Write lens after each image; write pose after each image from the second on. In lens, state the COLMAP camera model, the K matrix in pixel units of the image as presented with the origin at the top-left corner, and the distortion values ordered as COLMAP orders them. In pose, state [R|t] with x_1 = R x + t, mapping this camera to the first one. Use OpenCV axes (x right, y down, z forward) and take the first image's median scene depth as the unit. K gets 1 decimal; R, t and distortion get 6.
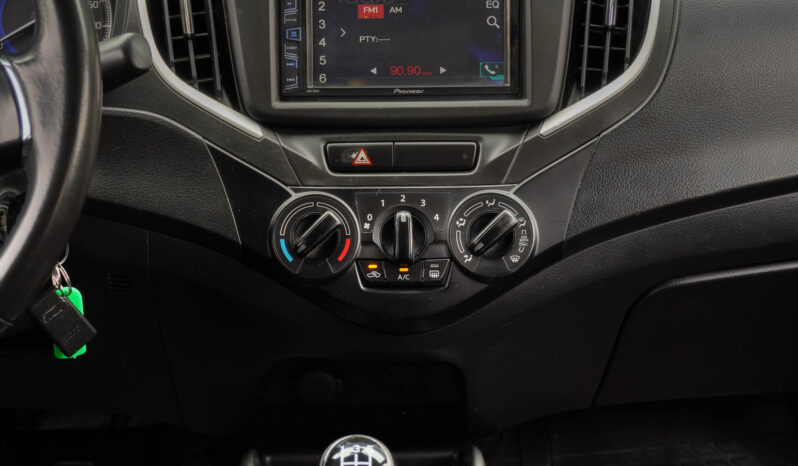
lens RADIAL K [[1269.9, 0, 402.4], [0, 1269.9, 238.7], [0, 0, 1]] dist [0.015343, 0.000000]
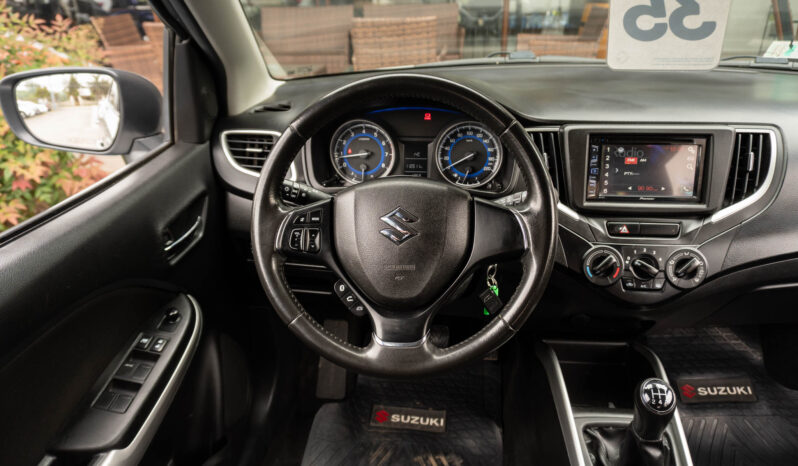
lens RADIAL K [[536.8, 0, 400.6], [0, 536.8, 237.4], [0, 0, 1]] dist [-0.018902, -0.005111]
pose [[0.990206, 0.038660, -0.134152, -0.289477], [-0.021902, 0.992013, 0.124219, -0.156628], [0.137883, -0.120064, 0.983144, 0.043209]]
